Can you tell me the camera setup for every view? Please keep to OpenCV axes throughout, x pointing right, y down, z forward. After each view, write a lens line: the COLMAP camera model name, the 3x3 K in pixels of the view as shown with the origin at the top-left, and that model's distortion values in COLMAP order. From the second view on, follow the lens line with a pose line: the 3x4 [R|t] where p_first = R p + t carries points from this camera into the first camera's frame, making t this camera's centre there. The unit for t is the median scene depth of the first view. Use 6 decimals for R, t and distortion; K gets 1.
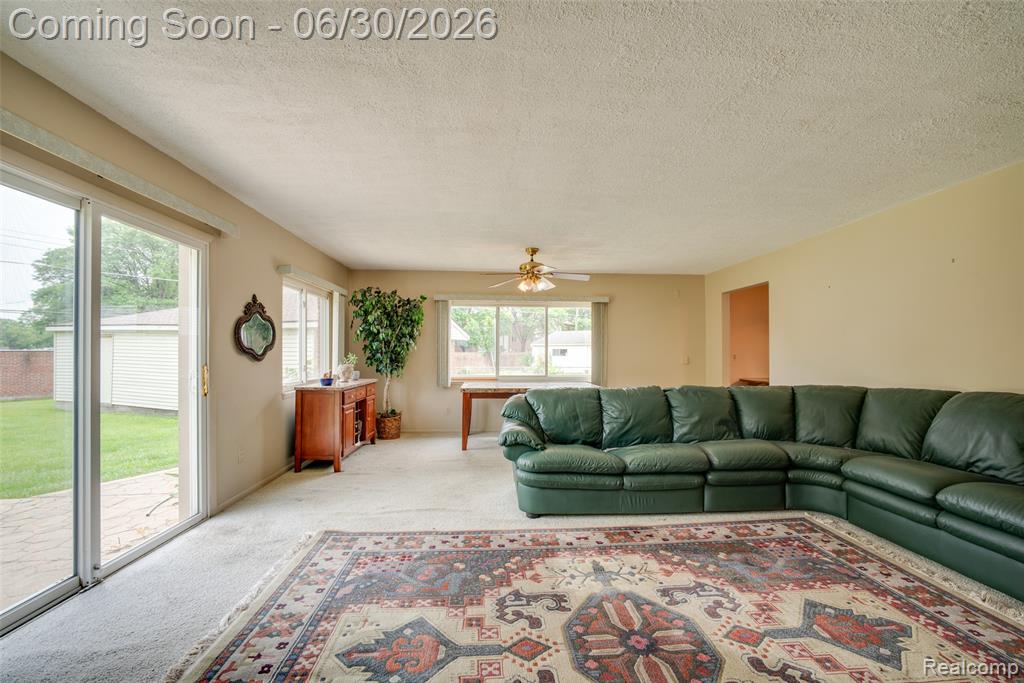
lens RADIAL K [[438.9, 0, 516.9], [0, 438.9, 346.5], [0, 0, 1]] dist [-0.013925, 0.002403]
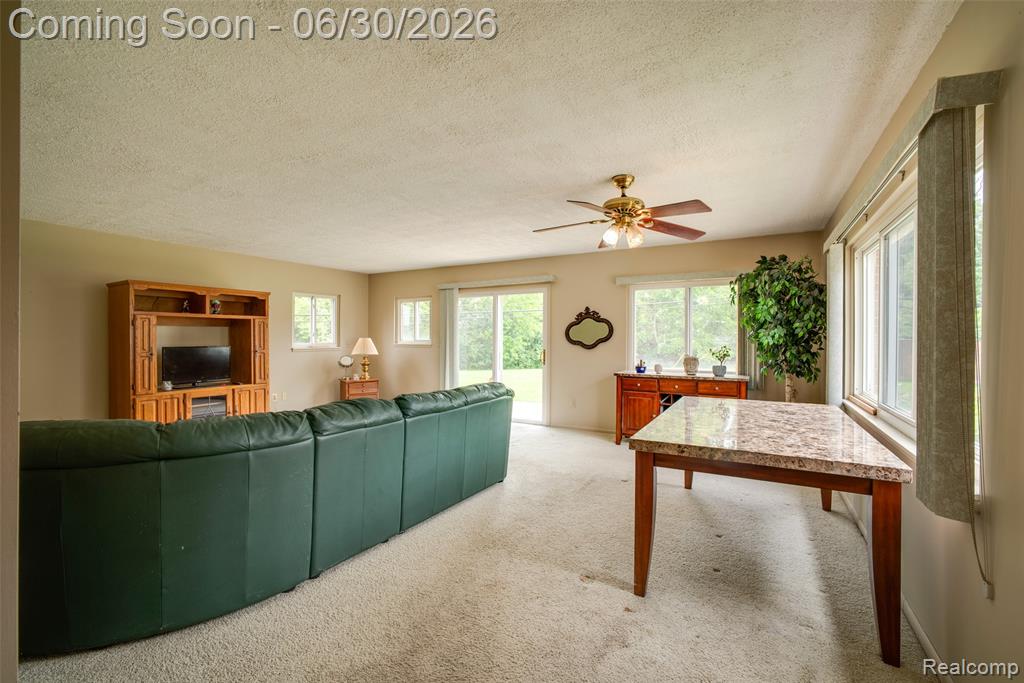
lens RADIAL K [[438.9, 0, 519.5], [0, 438.9, 339.9], [0, 0, 1]] dist [-0.013925, 0.002403]
pose [[-0.550177, 0.003950, -0.835039, 1.493315], [0.006935, 0.999976, 0.000161, -0.002286], [0.835019, -0.005703, -0.550191, 2.887700]]
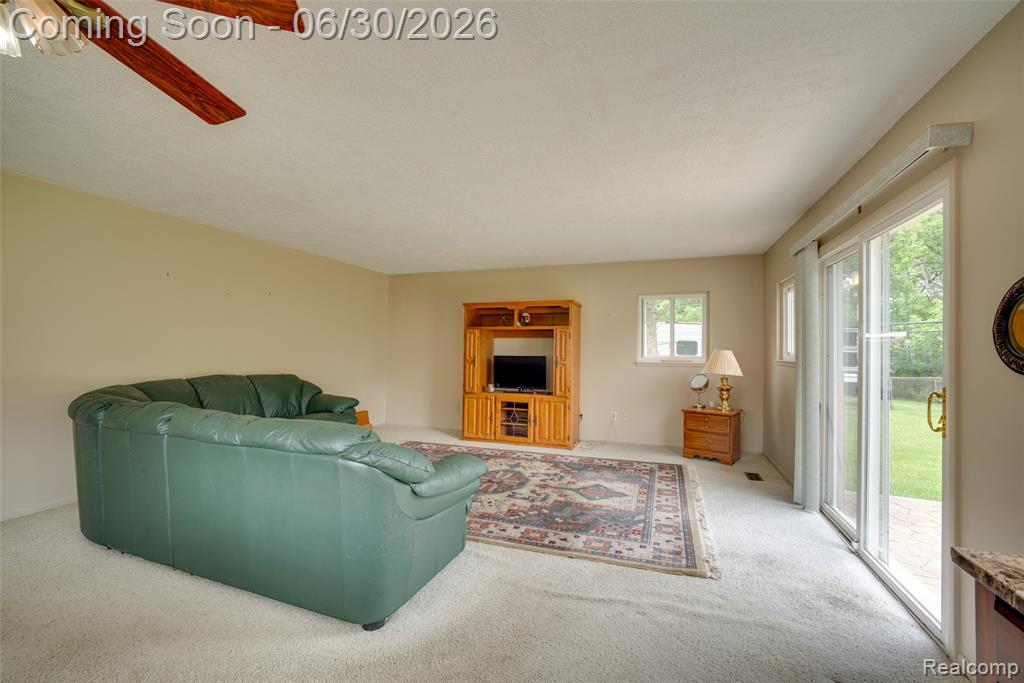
lens RADIAL K [[438.9, 0, 511.7], [0, 438.9, 341.6], [0, 0, 1]] dist [-0.013925, 0.002403]
pose [[-0.914583, -0.001488, 0.404395, -0.594514], [-0.014073, 0.999505, -0.028149, 0.011866], [-0.404153, -0.031435, -0.914151, 2.547626]]
